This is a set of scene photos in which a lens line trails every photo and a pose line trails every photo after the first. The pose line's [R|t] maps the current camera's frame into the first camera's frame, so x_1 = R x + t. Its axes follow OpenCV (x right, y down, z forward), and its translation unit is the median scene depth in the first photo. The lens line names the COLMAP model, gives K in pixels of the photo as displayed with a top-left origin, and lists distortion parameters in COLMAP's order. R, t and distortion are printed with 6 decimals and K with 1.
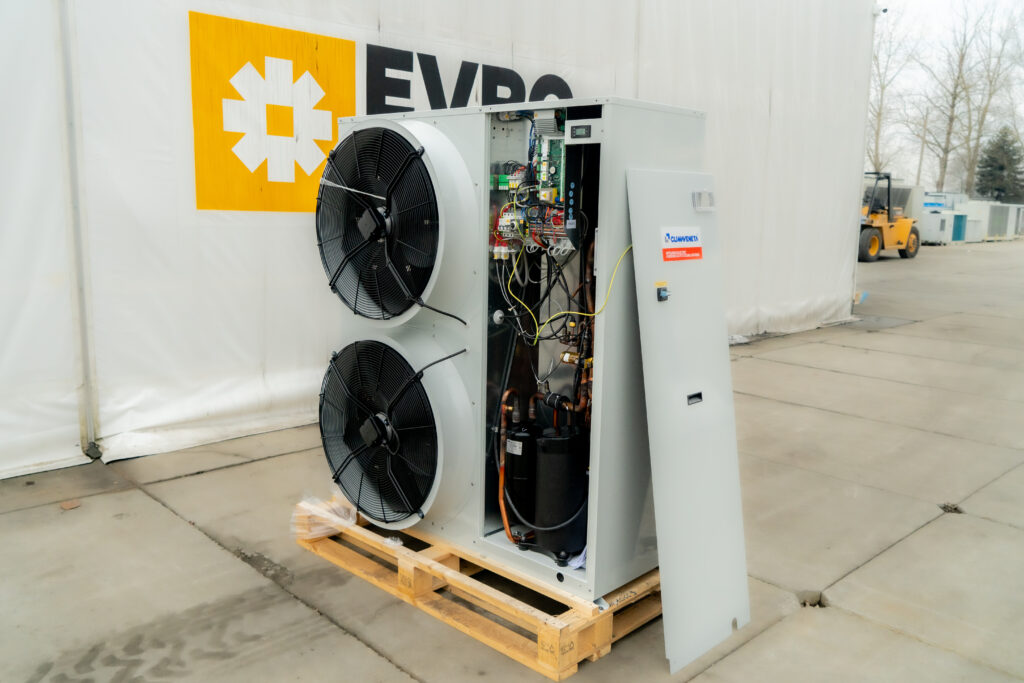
lens RADIAL K [[844.9, 0, 512.0], [0, 844.9, 341.5], [0, 0, 1]] dist [-0.004065, 0.001145]
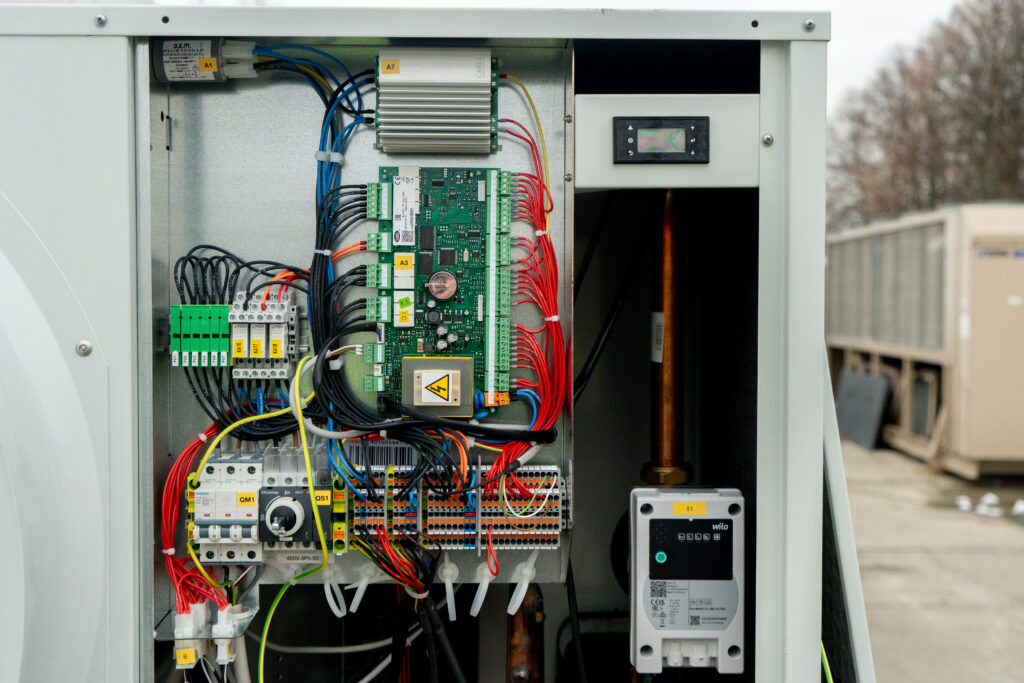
lens RADIAL K [[1216.4, 0, 512.0], [0, 1216.4, 341.5], [0, 0, 1]] dist [0.004977, 0.008568]
pose [[0.707022, -0.046136, 0.705685, -0.149662], [0.133274, 0.988682, -0.068888, -0.120439], [-0.694520, 0.142755, 0.705169, 0.555586]]
